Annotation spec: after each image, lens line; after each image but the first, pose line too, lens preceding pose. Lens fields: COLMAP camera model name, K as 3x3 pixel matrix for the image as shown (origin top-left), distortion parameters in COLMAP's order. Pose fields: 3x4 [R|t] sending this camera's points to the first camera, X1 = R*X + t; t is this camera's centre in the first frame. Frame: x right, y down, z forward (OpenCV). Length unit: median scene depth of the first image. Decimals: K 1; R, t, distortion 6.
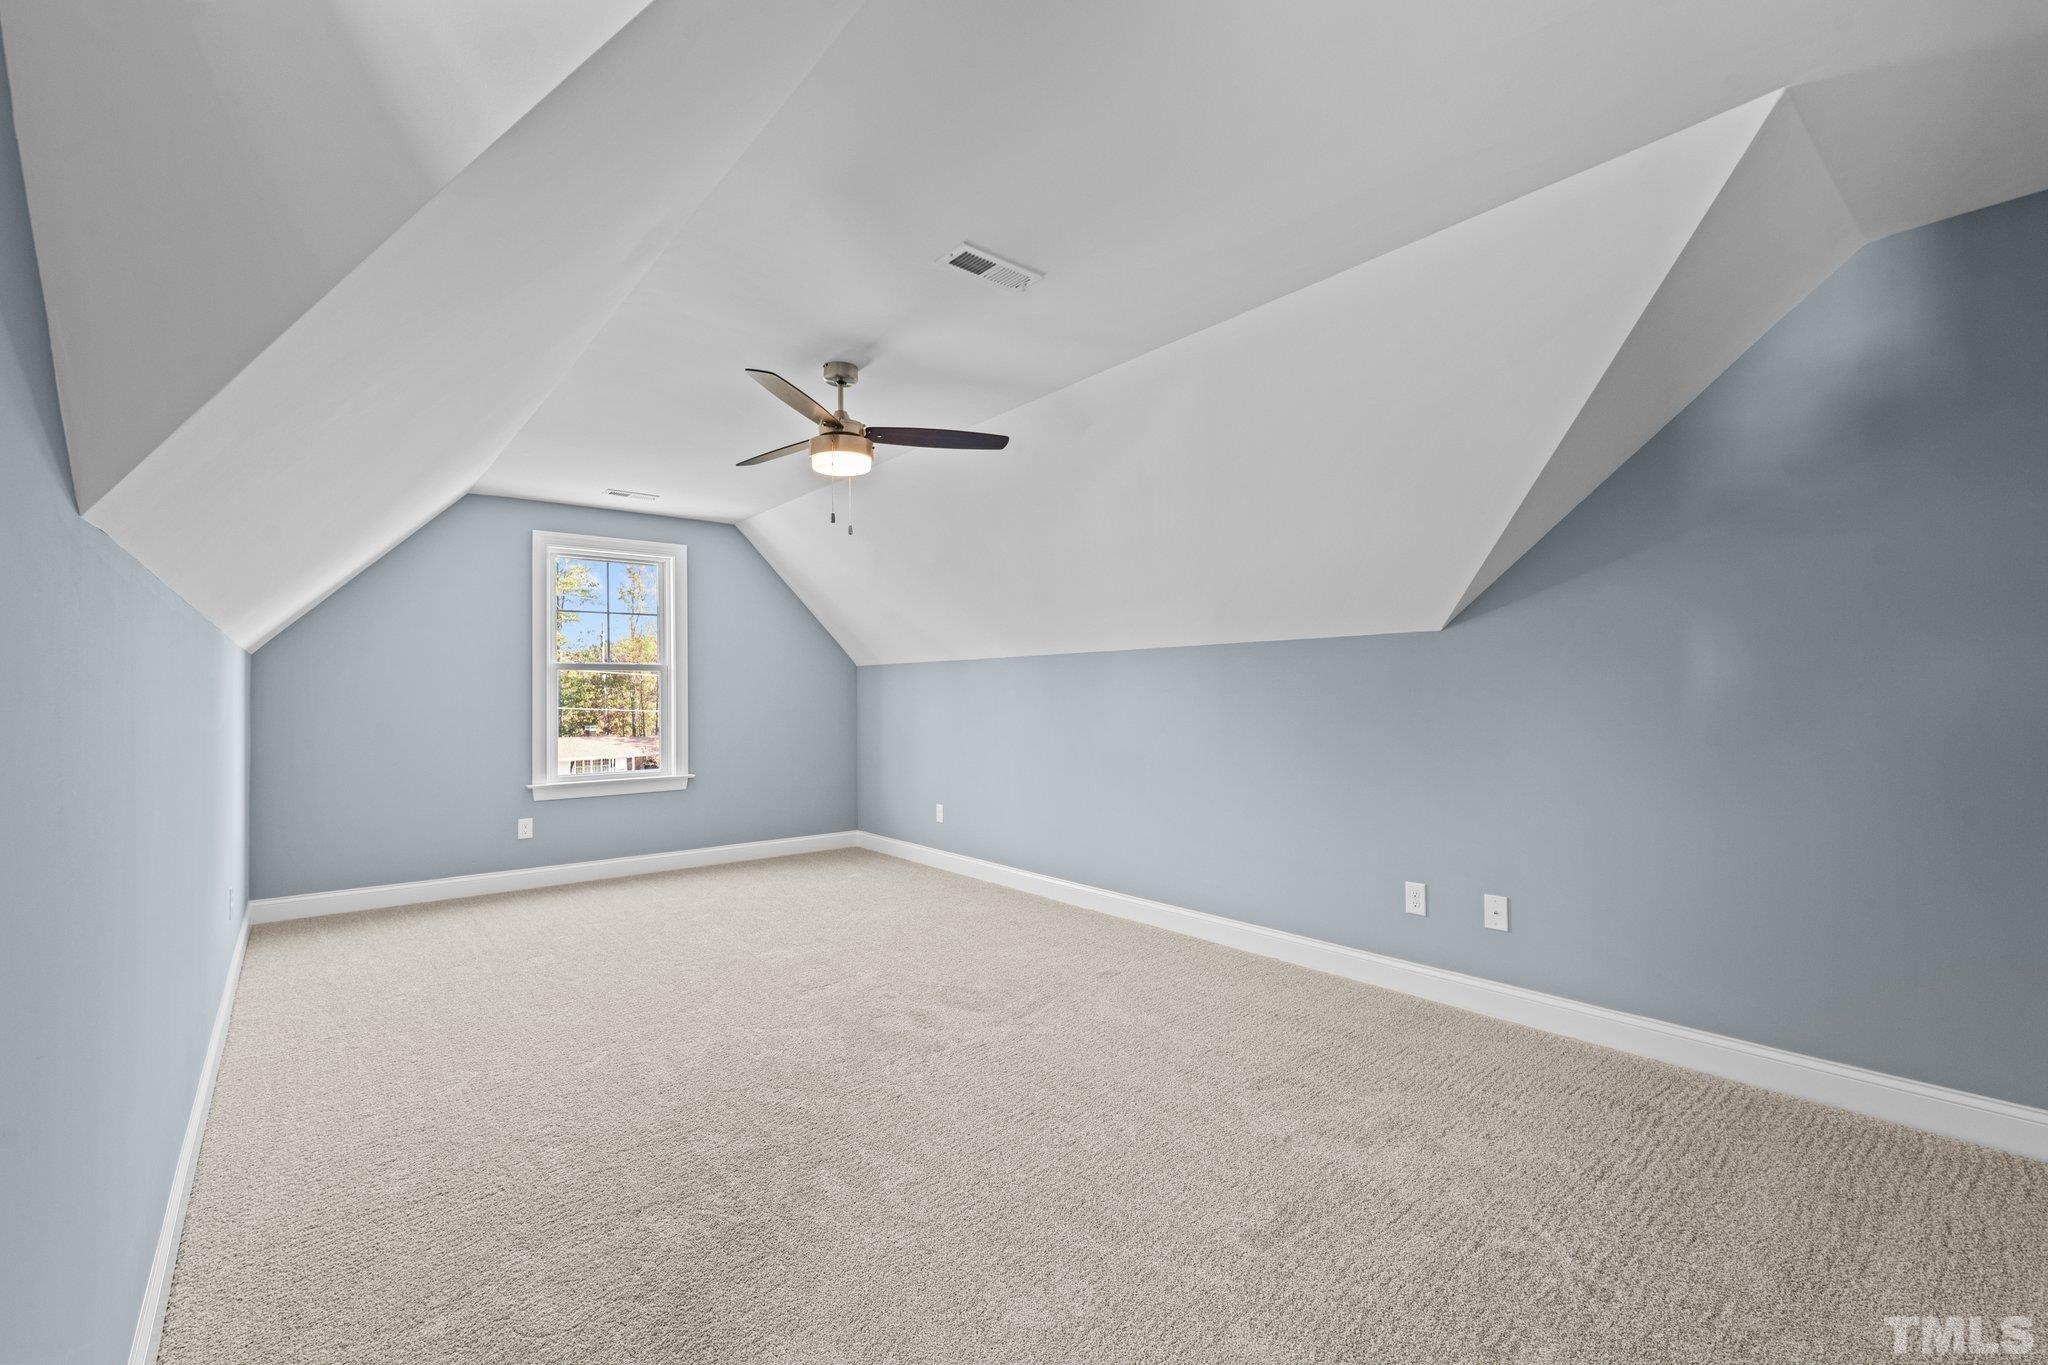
lens RADIAL K [[866.8, 0, 1021.2], [0, 866.8, 674.9], [0, 0, 1]] dist [0.009821, -0.008597]
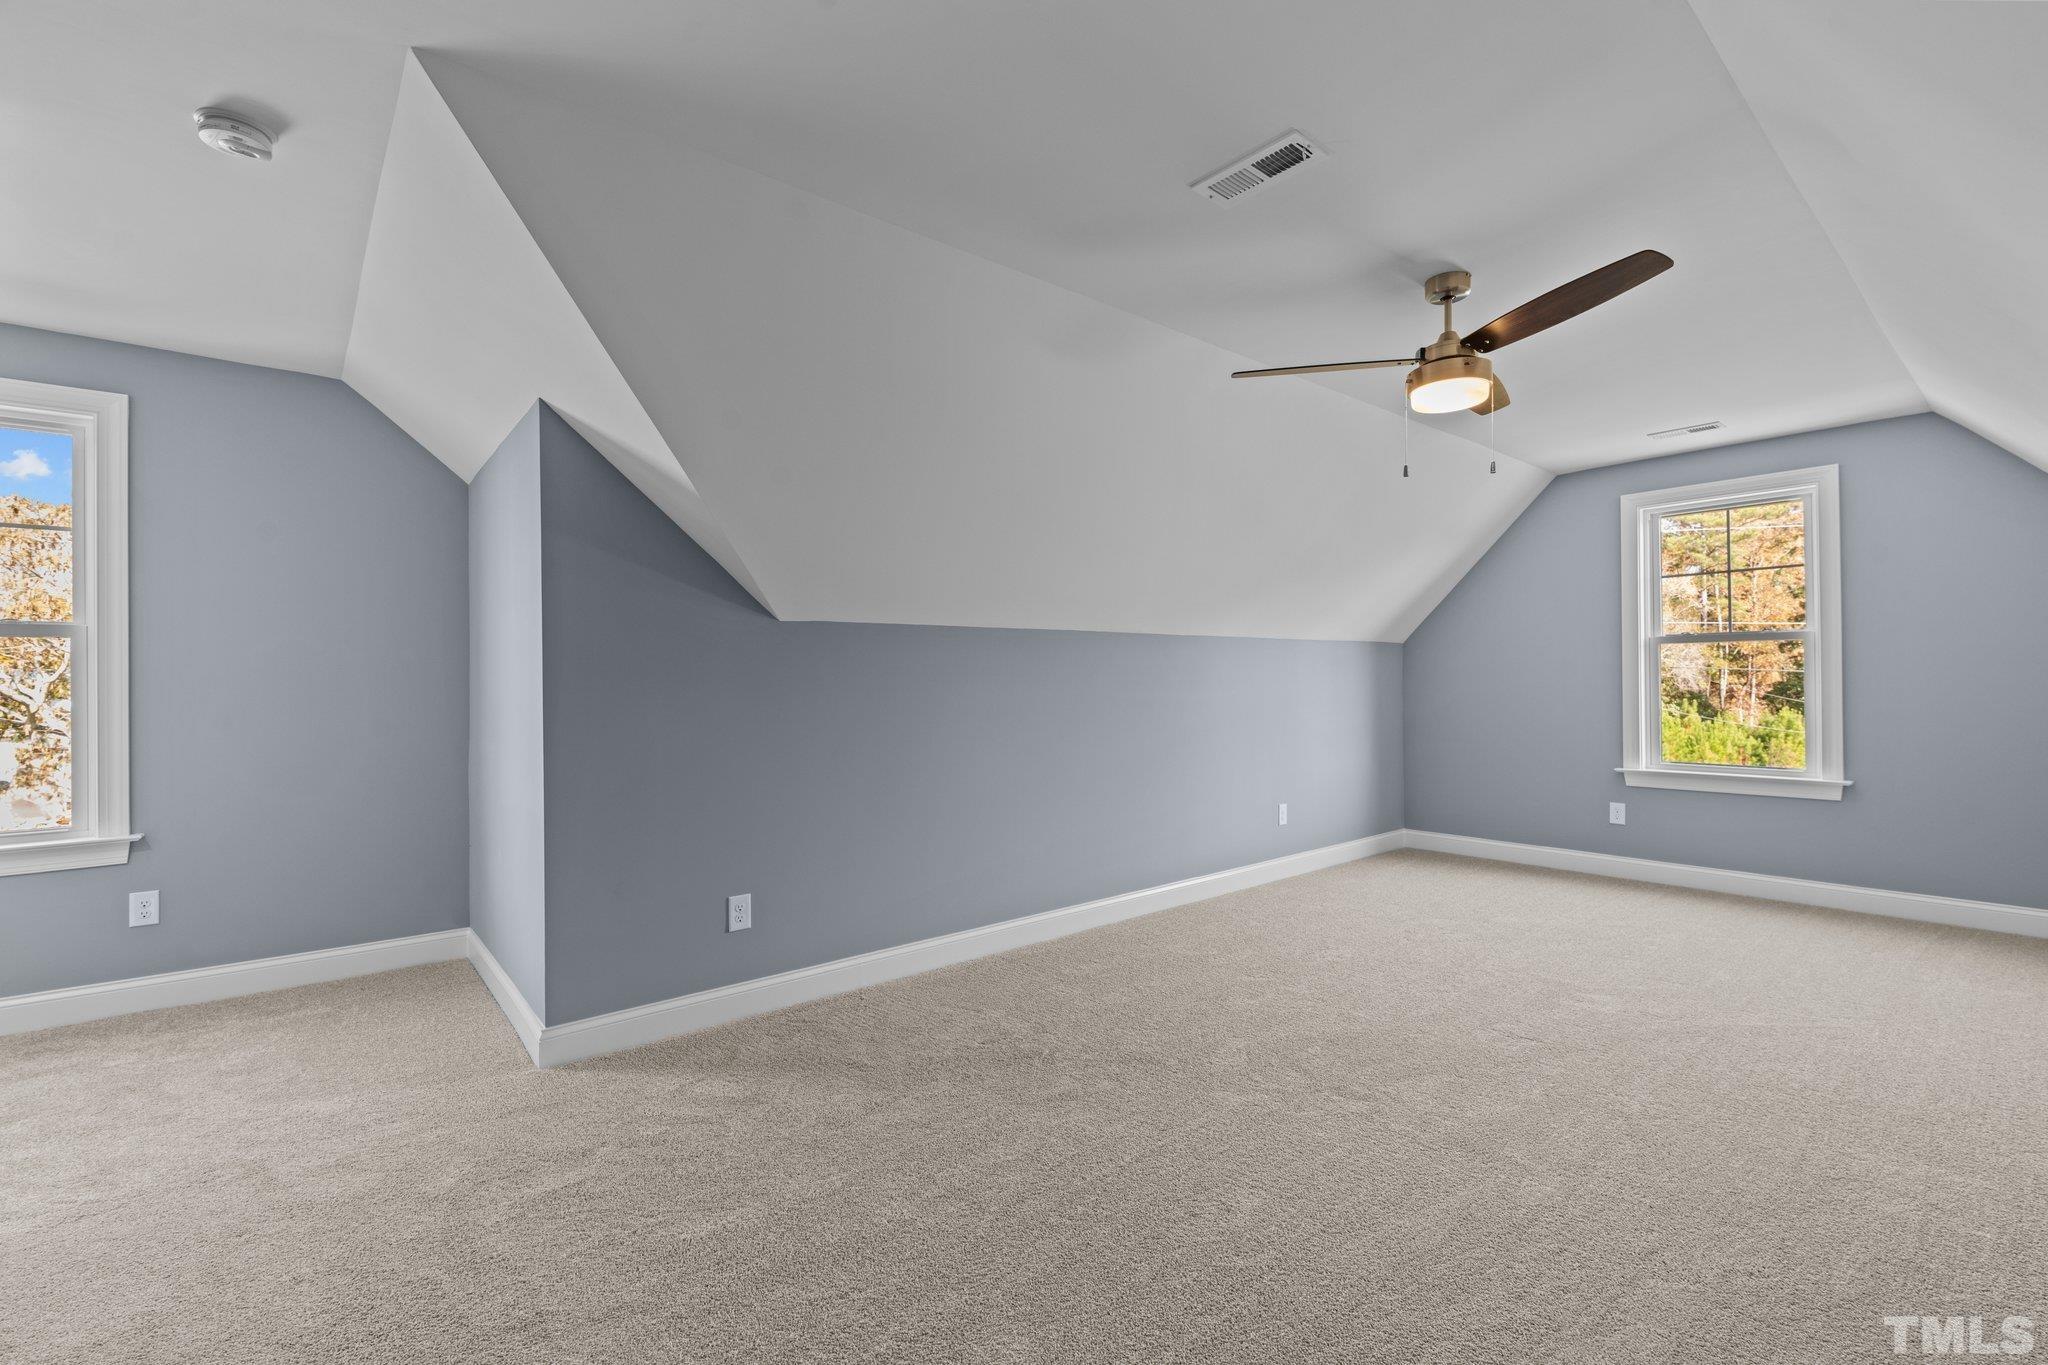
lens RADIAL K [[866.8, 0, 1021.2], [0, 866.8, 674.9], [0, 0, 1]] dist [0.009821, -0.008597]
pose [[0.018672, -0.000035, -0.999826, 0.361888], [0.032026, 0.999487, 0.000563, 0.004533], [0.999313, -0.032031, 0.018664, 0.335458]]
